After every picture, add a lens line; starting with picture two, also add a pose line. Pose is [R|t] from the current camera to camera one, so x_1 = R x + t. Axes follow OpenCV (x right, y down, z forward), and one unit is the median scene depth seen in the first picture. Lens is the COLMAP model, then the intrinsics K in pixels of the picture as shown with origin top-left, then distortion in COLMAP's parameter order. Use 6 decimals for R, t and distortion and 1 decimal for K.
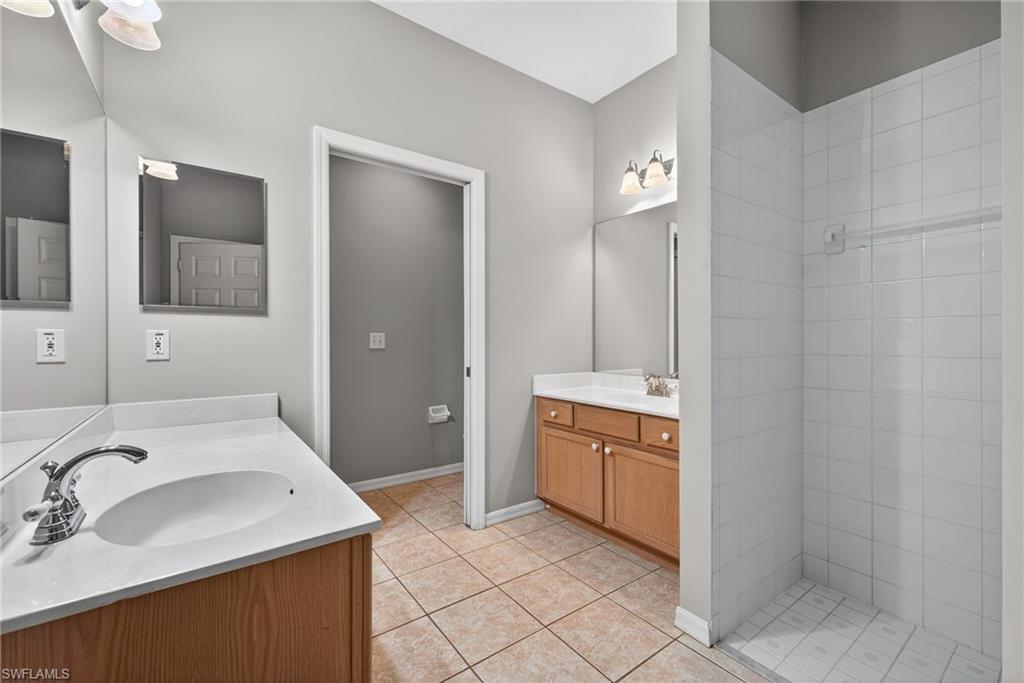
lens RADIAL K [[459.8, 0, 514.6], [0, 459.8, 338.0], [0, 0, 1]] dist [0.016982, 0.000022]
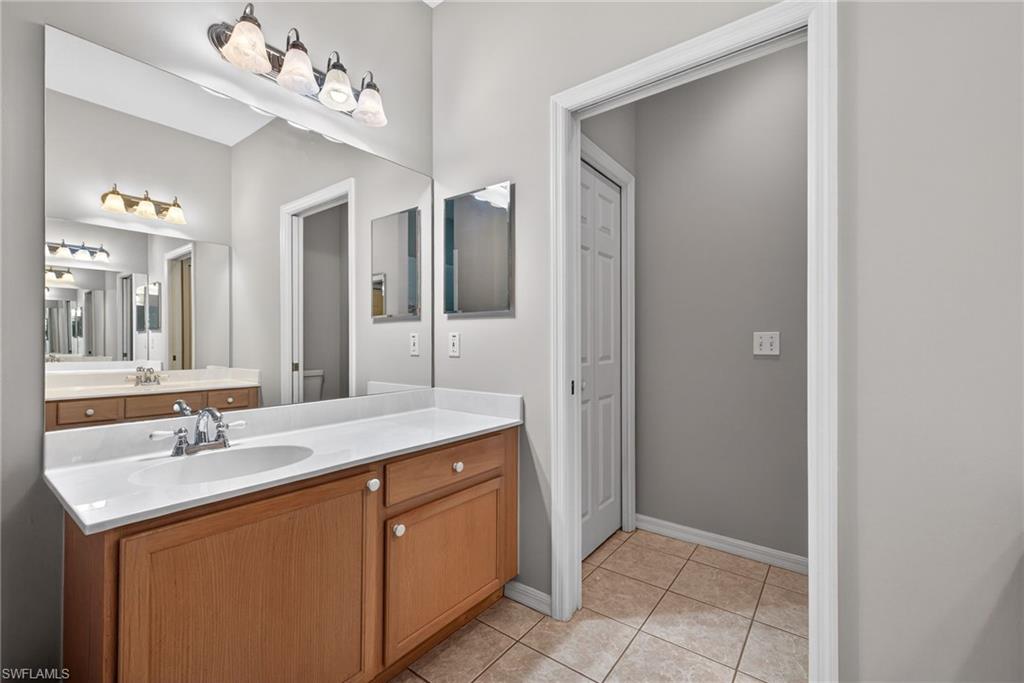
lens RADIAL K [[435.4, 0, 508.1], [0, 435.4, 339.2], [0, 0, 1]] dist [0.014421, -0.000074]
pose [[0.267395, -0.011656, -0.963517, 0.344020], [-0.001992, 0.999918, -0.012649, 0.013221], [0.963585, 0.005301, 0.267350, 0.701477]]
